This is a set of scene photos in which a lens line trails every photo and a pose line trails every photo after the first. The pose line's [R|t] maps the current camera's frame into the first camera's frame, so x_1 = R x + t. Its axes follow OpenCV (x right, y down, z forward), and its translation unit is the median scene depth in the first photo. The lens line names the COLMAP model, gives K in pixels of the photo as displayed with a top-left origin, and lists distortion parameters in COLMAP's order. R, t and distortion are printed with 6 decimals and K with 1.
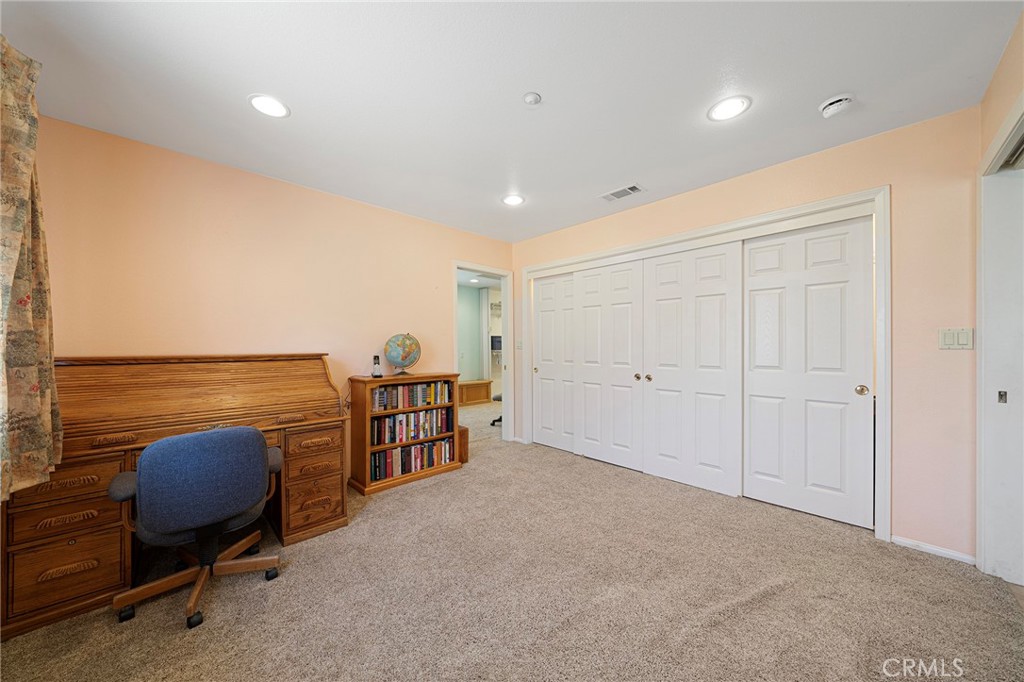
lens RADIAL K [[346.8, 0, 507.9], [0, 346.8, 341.7], [0, 0, 1]] dist [-0.003056, -0.000122]
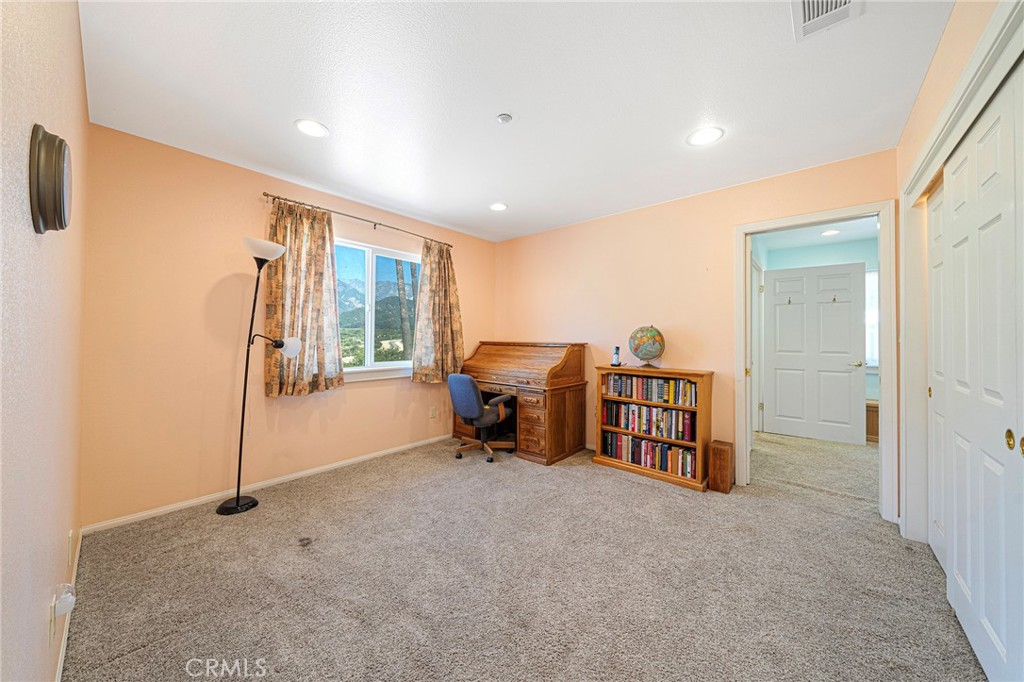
lens RADIAL K [[351.9, 0, 510.0], [0, 351.9, 335.4], [0, 0, 1]] dist [-0.000812, -0.000067]
pose [[0.094995, -0.002452, -0.995475, 0.682570], [0.002316, 0.999995, -0.002242, 0.006128], [0.995475, -0.002092, 0.095000, 0.526927]]
